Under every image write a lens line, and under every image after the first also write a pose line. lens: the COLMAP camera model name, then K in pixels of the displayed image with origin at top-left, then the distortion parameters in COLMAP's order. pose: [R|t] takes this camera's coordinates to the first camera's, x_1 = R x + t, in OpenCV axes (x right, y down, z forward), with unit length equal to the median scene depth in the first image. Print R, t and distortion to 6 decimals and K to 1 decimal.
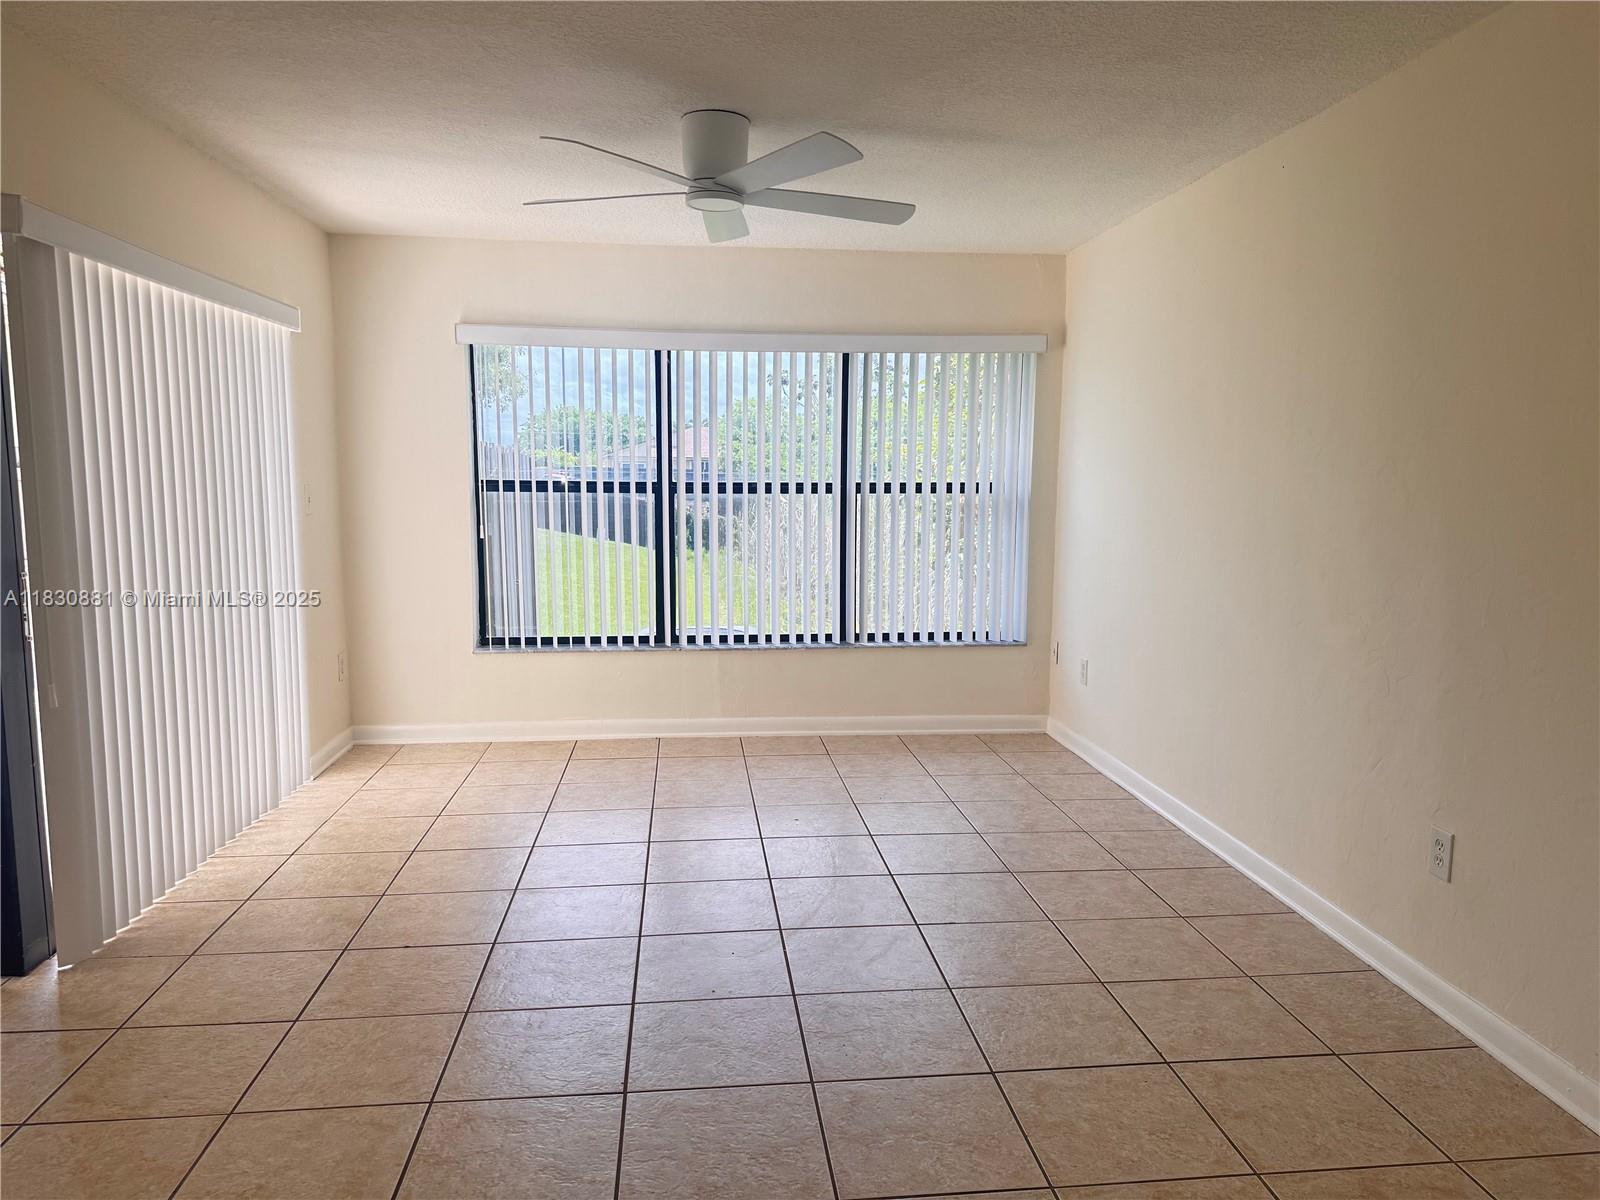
lens RADIAL K [[1096.7, 0, 800.0], [0, 1096.7, 600.0], [0, 0, 1]] dist [0.027197, -0.043963]
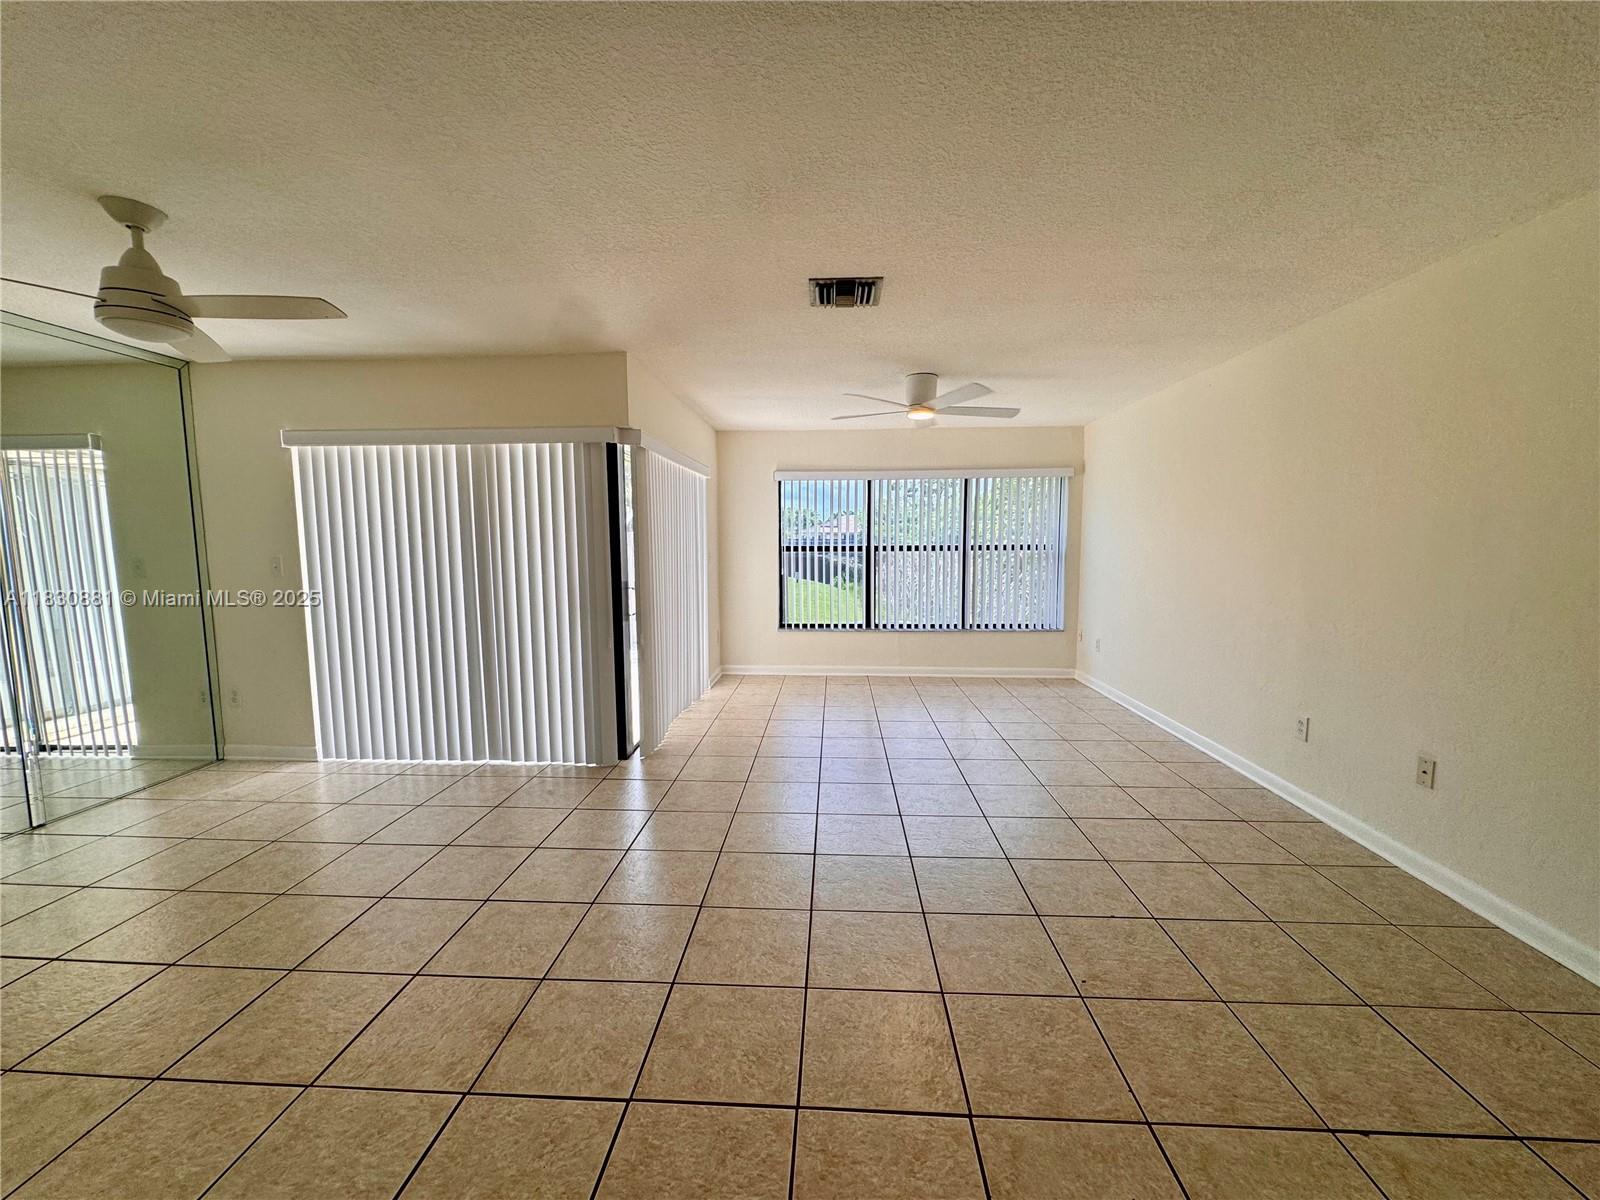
lens RADIAL K [[642.6, 0, 798.1], [0, 642.6, 598.3], [0, 0, 1]] dist [-0.002285, -0.000222]
pose [[0.988146, 0.002616, -0.153493, -0.076731], [-0.006418, 0.999685, -0.024279, 0.015563], [0.153381, 0.024976, 0.987851, -0.159103]]
